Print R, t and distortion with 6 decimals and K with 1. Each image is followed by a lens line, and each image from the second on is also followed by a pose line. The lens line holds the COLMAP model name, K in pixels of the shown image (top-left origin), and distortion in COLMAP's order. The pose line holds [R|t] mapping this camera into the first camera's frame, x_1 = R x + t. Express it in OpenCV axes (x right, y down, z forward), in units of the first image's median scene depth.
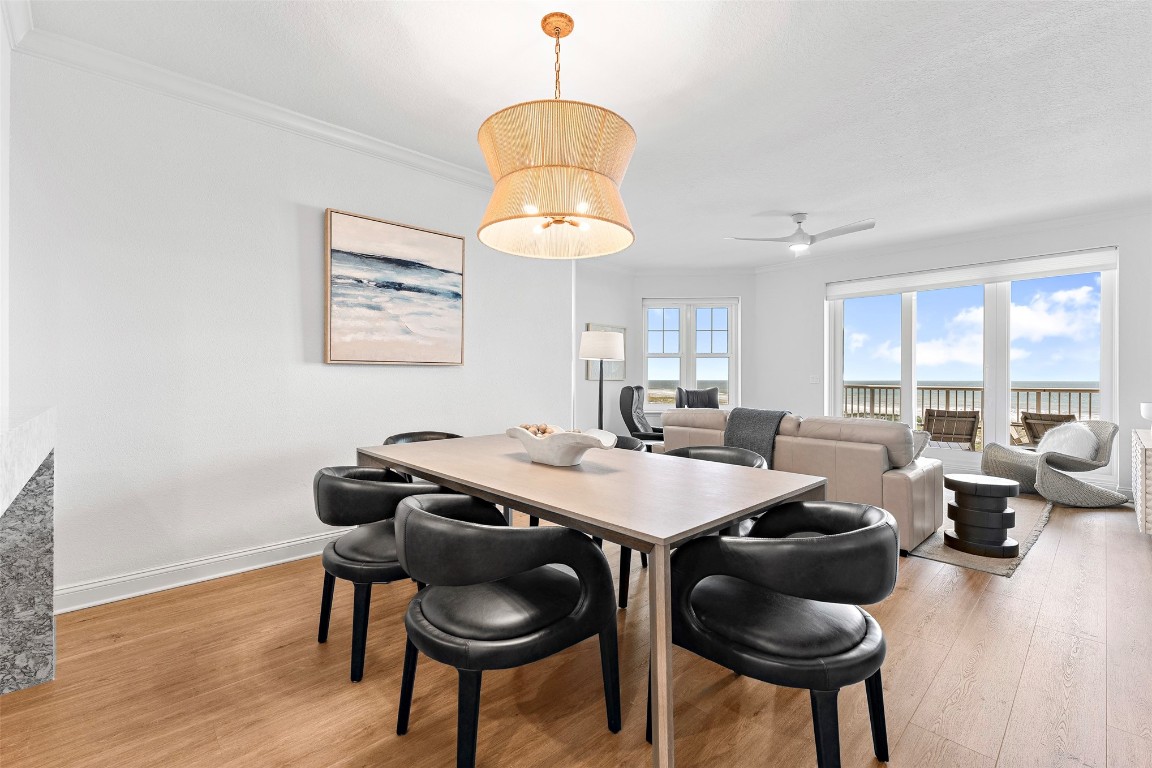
lens RADIAL K [[509.9, 0, 574.2], [0, 509.9, 380.5], [0, 0, 1]] dist [0.000893, 0.000425]
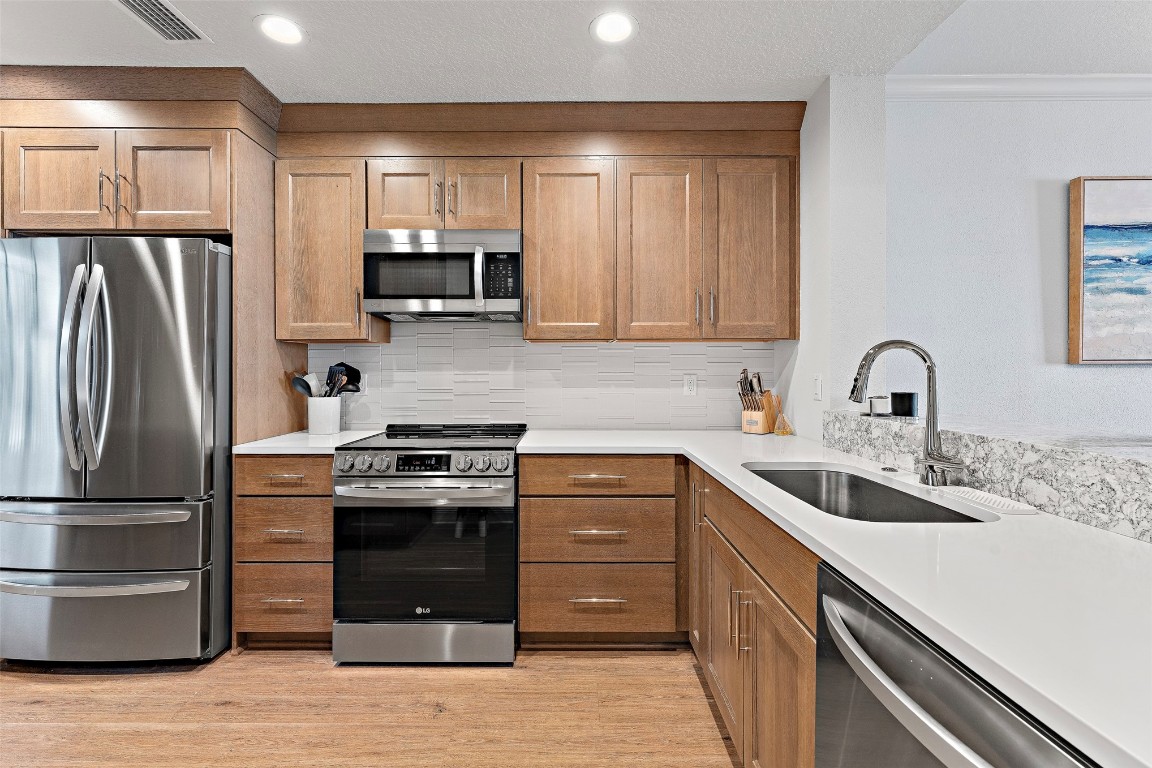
lens RADIAL K [[509.9, 0, 568.9], [0, 509.9, 367.4], [0, 0, 1]] dist [0.000893, 0.000425]
pose [[0.723370, -0.007006, -0.690425, -0.365591], [-0.000197, 0.999946, -0.010354, -0.014406], [0.690460, 0.007626, 0.723330, -0.120583]]
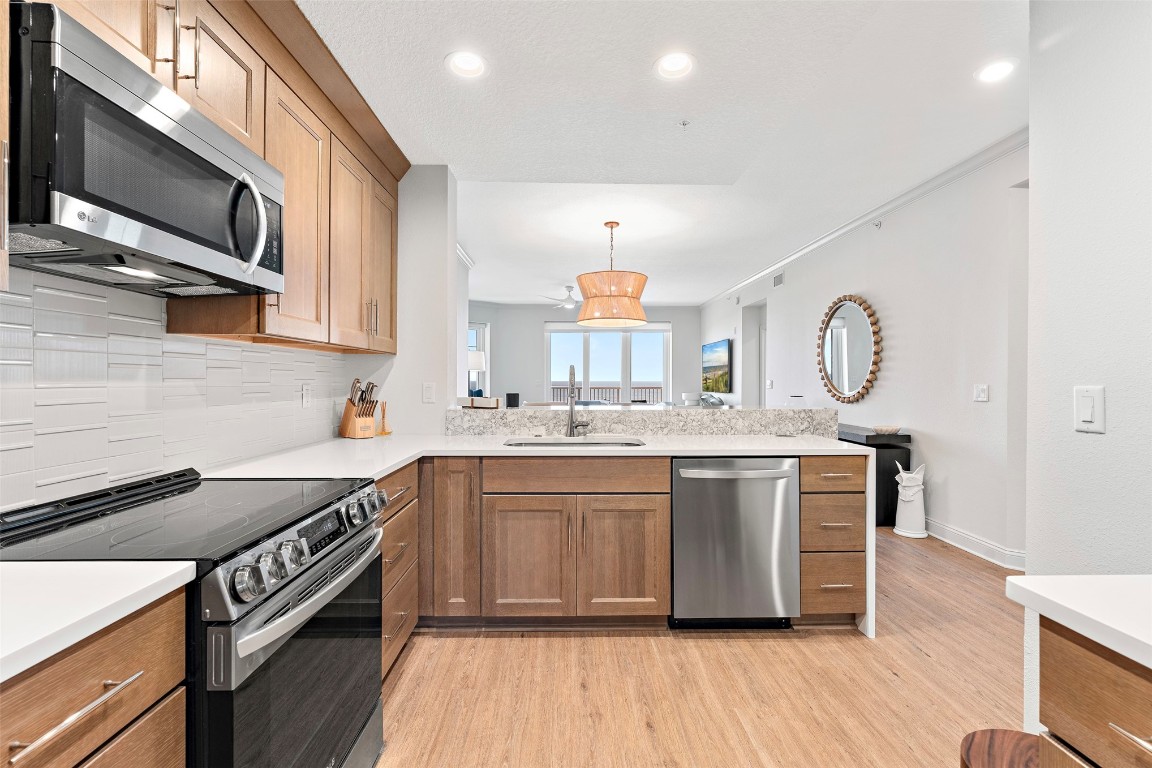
lens RADIAL K [[509.9, 0, 571.4], [0, 509.9, 381.6], [0, 0, 1]] dist [0.000893, 0.000425]
pose [[0.672924, -0.003474, 0.739703, -0.926059], [0.003042, 0.999994, 0.001929, -0.015840], [-0.739705, 0.000952, 0.672931, -0.171094]]
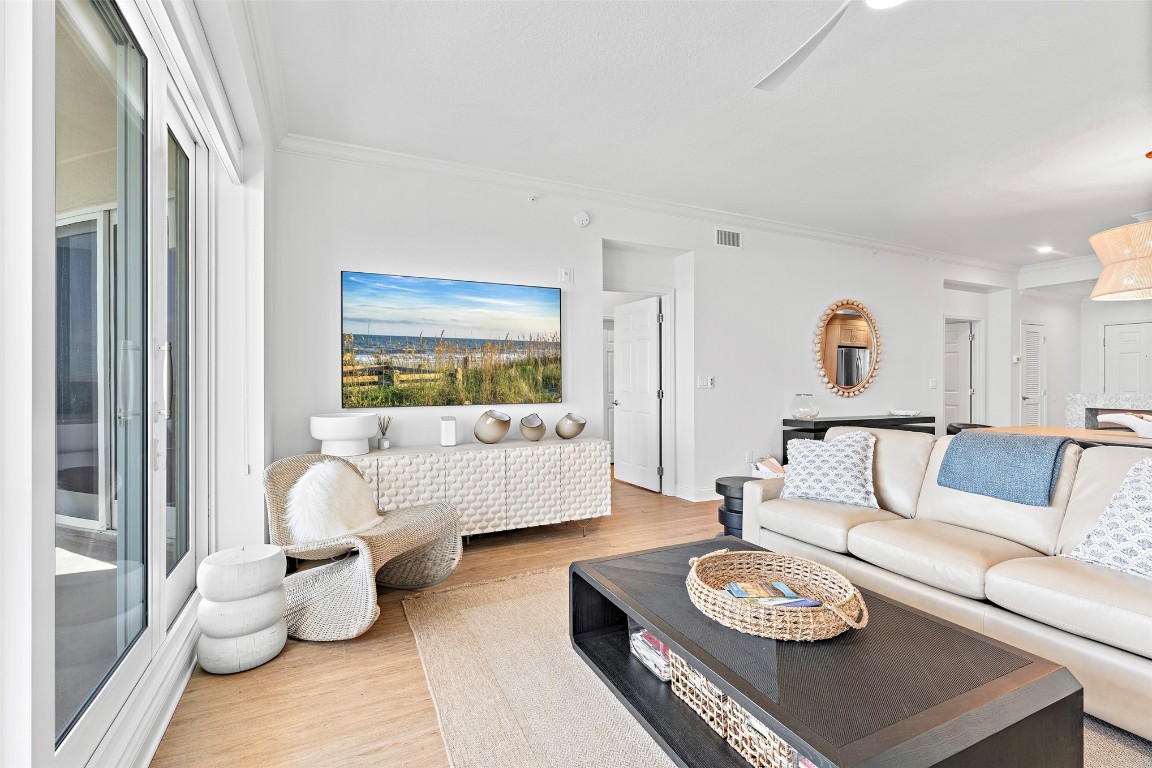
lens RADIAL K [[524.5, 0, 585.7], [0, 524.5, 390.4], [0, 0, 1]] dist [0.001704, -0.001584]
pose [[-0.955362, -0.005799, 0.295380, 0.588831], [0.000049, 0.999804, 0.019789, -0.006839], [-0.295437, 0.018921, -0.955175, 1.581829]]
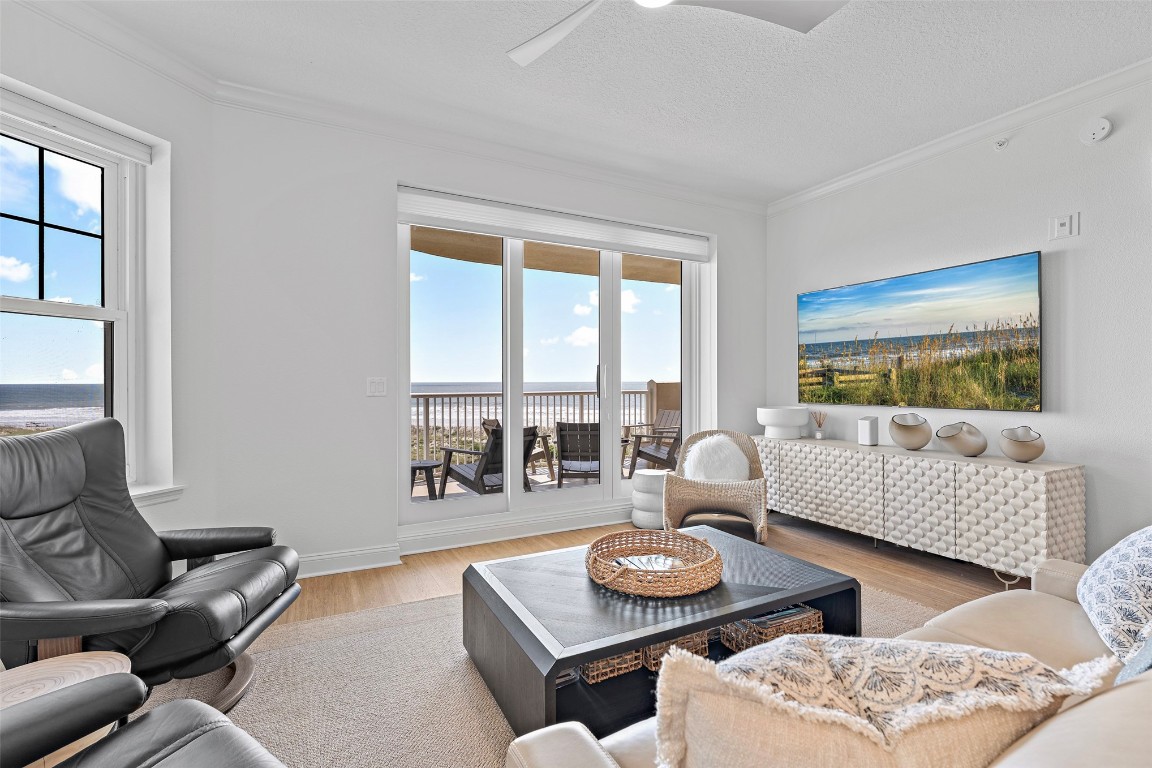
lens RADIAL K [[524.5, 0, 574.1], [0, 524.5, 387.5], [0, 0, 1]] dist [0.001704, -0.001584]
pose [[0.264090, -0.010604, 0.964440, 0.099903], [0.004162, 0.999943, 0.009855, -0.006053], [-0.964489, 0.001412, 0.264119, 1.086168]]
